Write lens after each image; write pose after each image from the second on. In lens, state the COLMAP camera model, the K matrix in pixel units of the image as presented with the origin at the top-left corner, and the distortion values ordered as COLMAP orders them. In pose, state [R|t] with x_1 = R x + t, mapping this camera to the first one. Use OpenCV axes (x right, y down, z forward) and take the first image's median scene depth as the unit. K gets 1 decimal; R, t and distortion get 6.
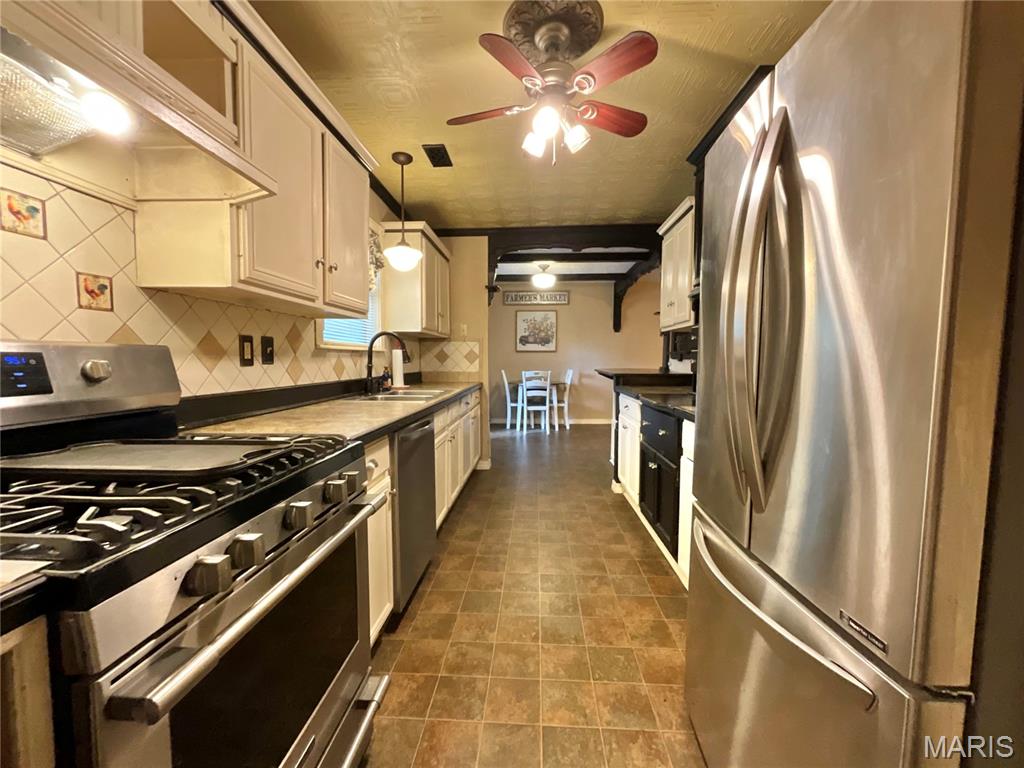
lens RADIAL K [[414.4, 0, 508.7], [0, 414.4, 383.2], [0, 0, 1]] dist [0.000897, 0.000016]
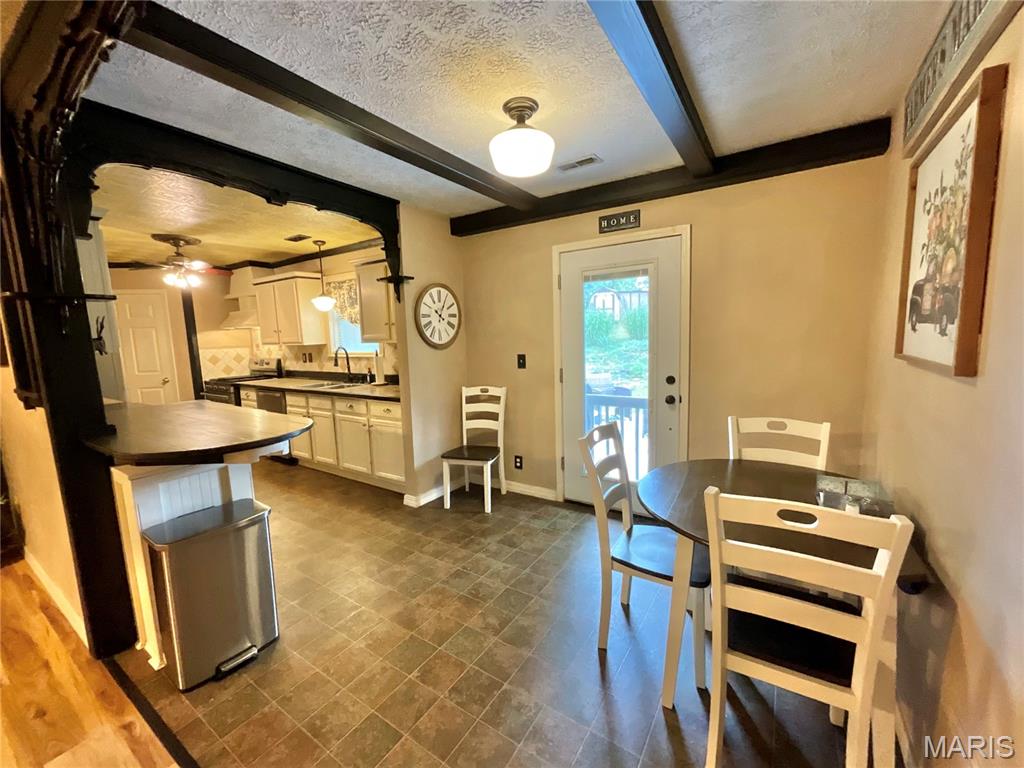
lens RADIAL K [[414.4, 0, 513.4], [0, 414.4, 384.6], [0, 0, 1]] dist [0.000897, 0.000016]
pose [[-0.493535, 0.116977, -0.861823, 0.267803], [-0.021836, 0.988935, 0.146735, -0.058251], [0.869452, 0.091237, -0.485520, 0.410515]]
